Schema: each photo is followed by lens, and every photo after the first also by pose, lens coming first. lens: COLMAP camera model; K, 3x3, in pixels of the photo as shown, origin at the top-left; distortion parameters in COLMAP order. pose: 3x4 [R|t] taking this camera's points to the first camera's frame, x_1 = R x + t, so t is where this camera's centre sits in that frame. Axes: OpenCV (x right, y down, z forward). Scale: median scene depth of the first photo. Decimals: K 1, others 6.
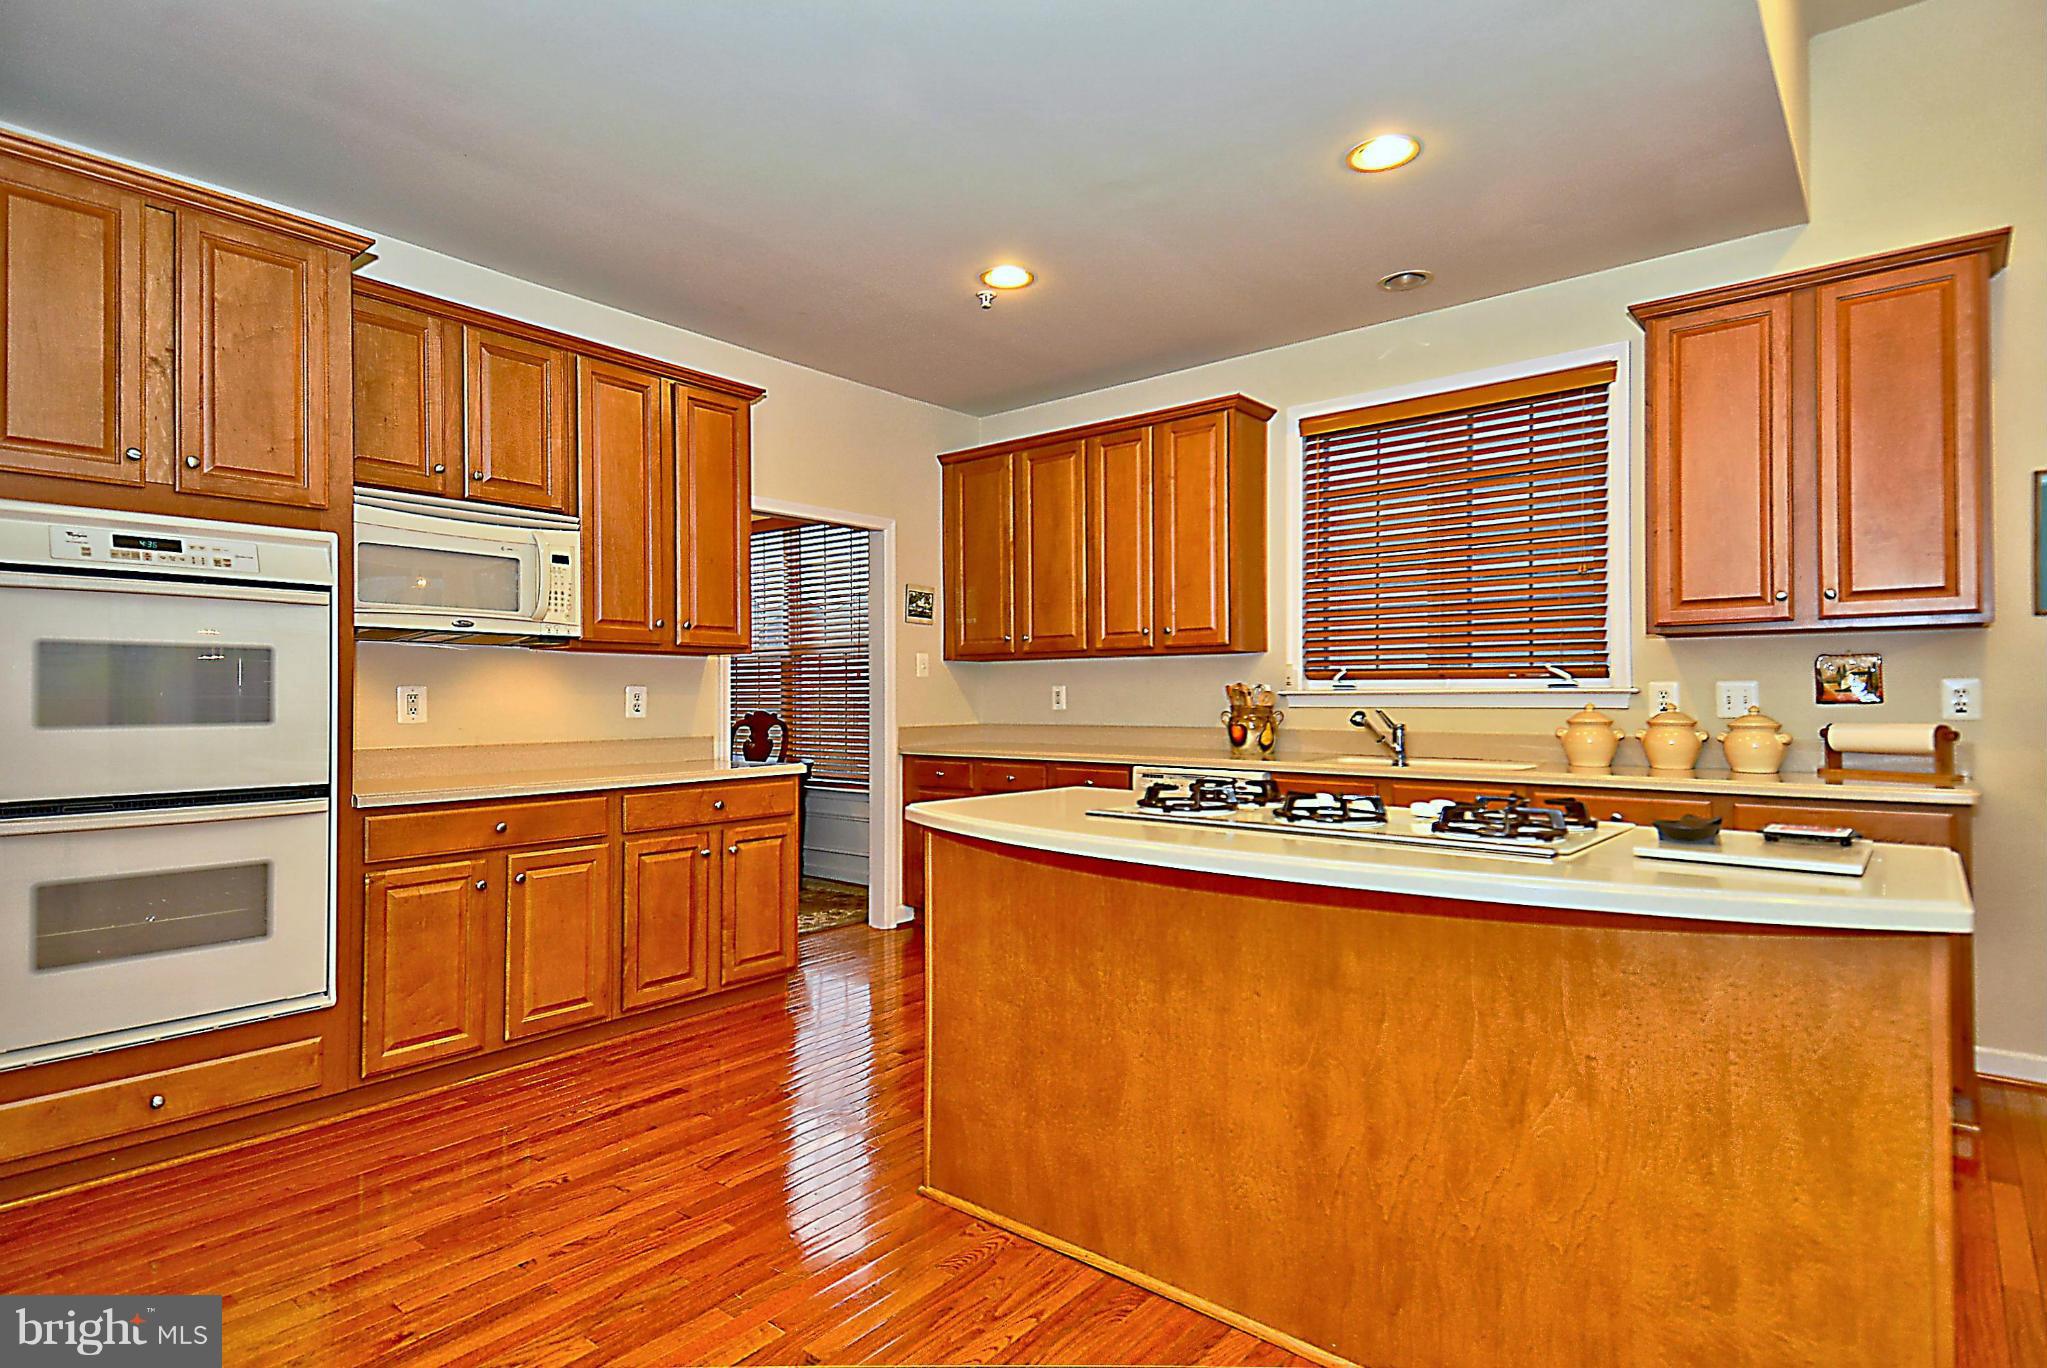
lens RADIAL K [[1061.1, 0, 1023.5], [0, 1061.1, 684.0], [0, 0, 1]] dist [0.090609, -0.000776]
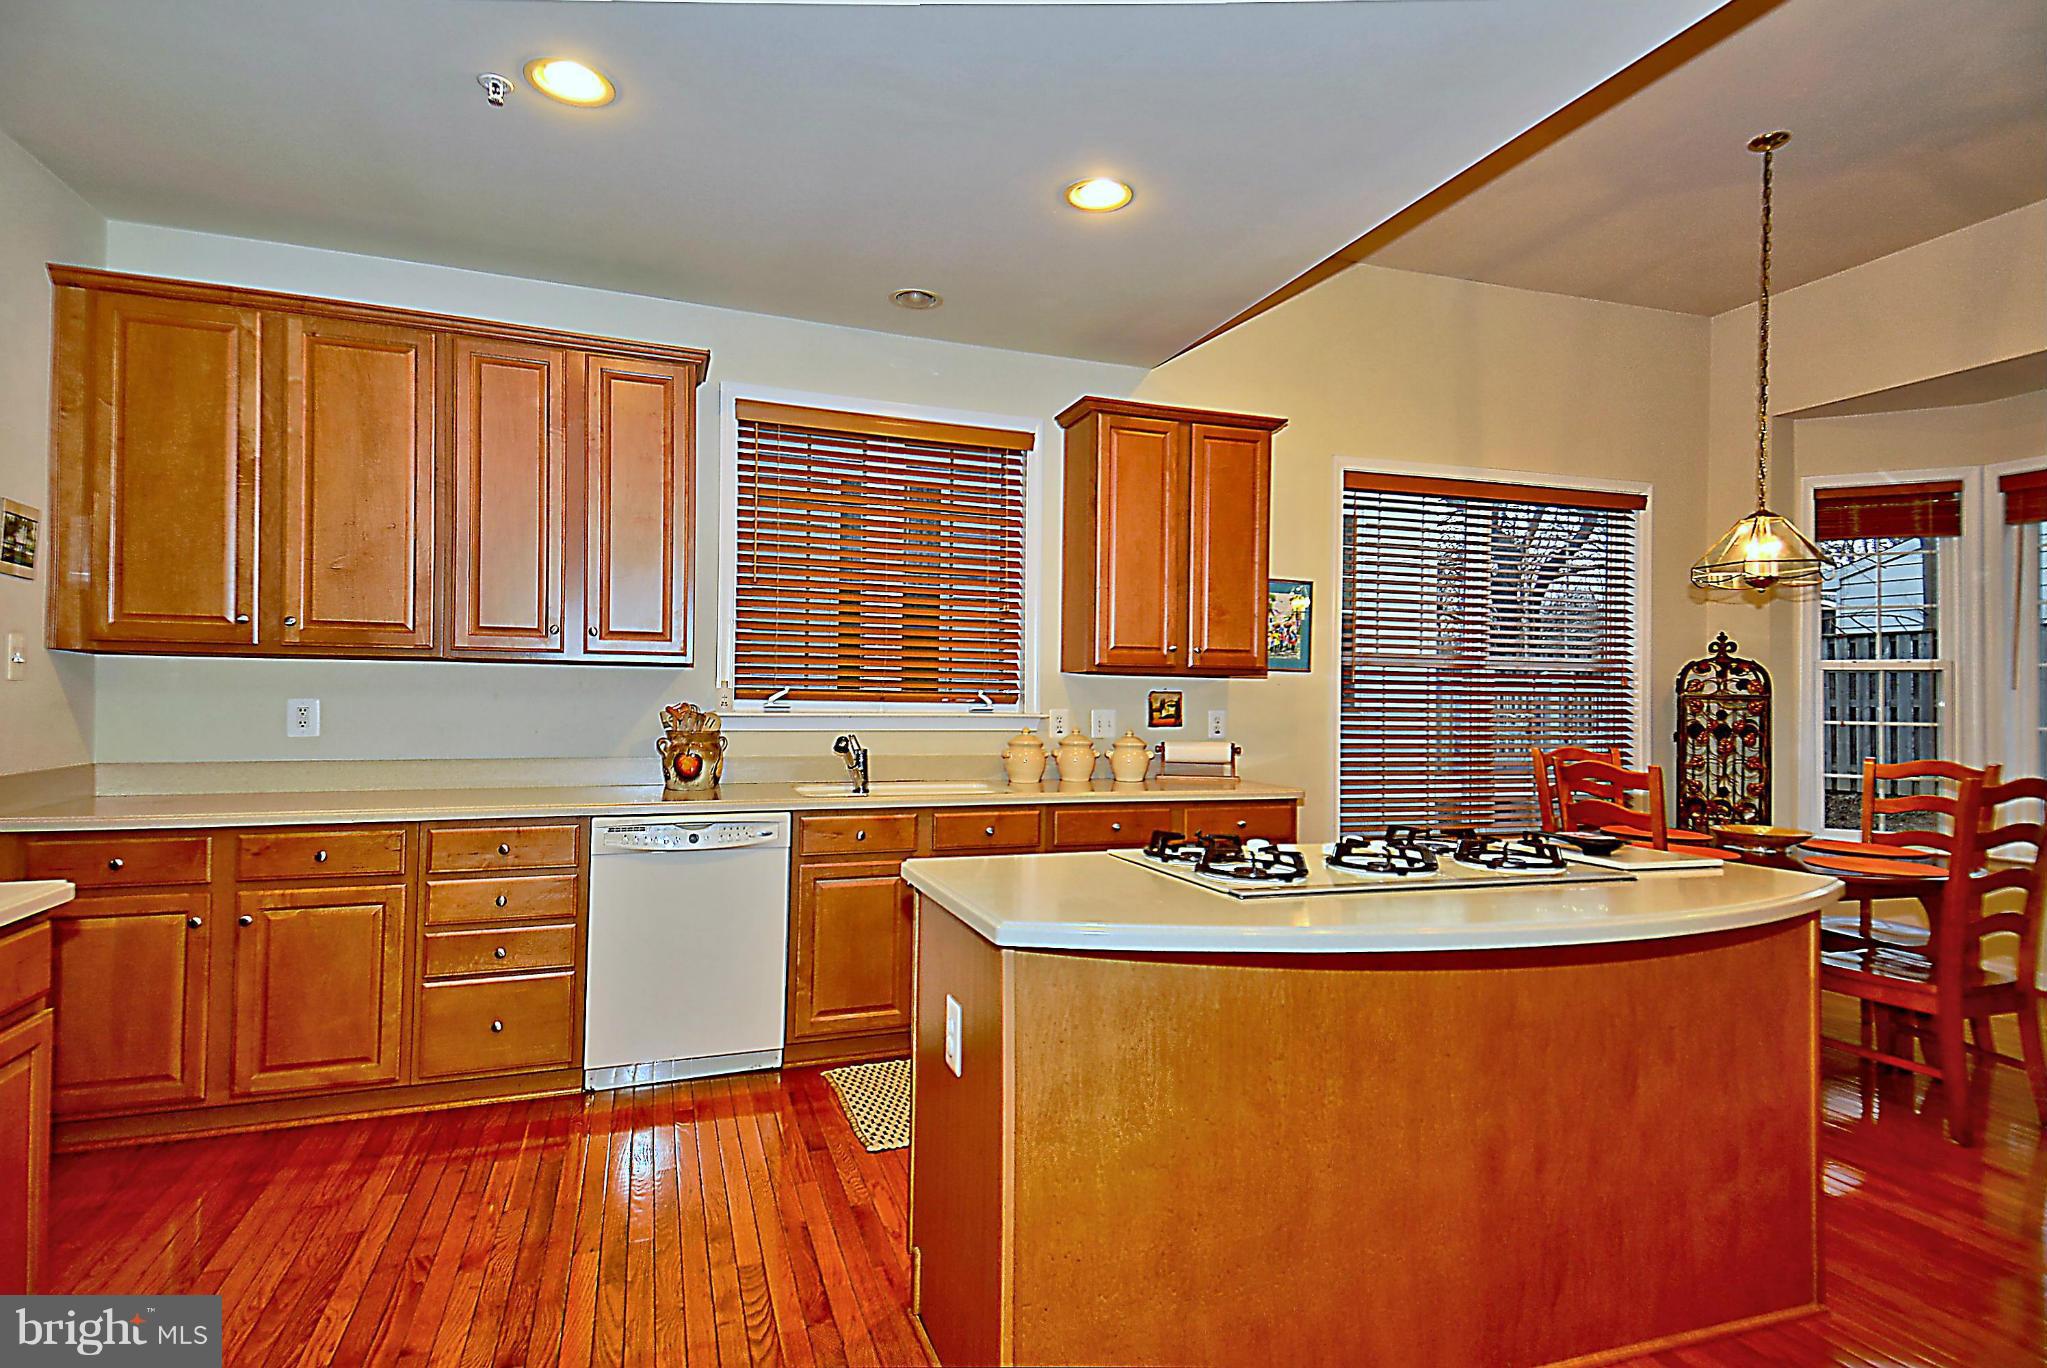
lens RADIAL K [[1056.4, 0, 1000.4], [0, 1056.4, 687.9], [0, 0, 1]] dist [0.049697, -0.000350]
pose [[0.517830, 0.018149, 0.855291, -0.438350], [-0.025142, 0.999666, -0.005991, -0.016194], [-0.855114, -0.018401, 0.518114, 0.443794]]
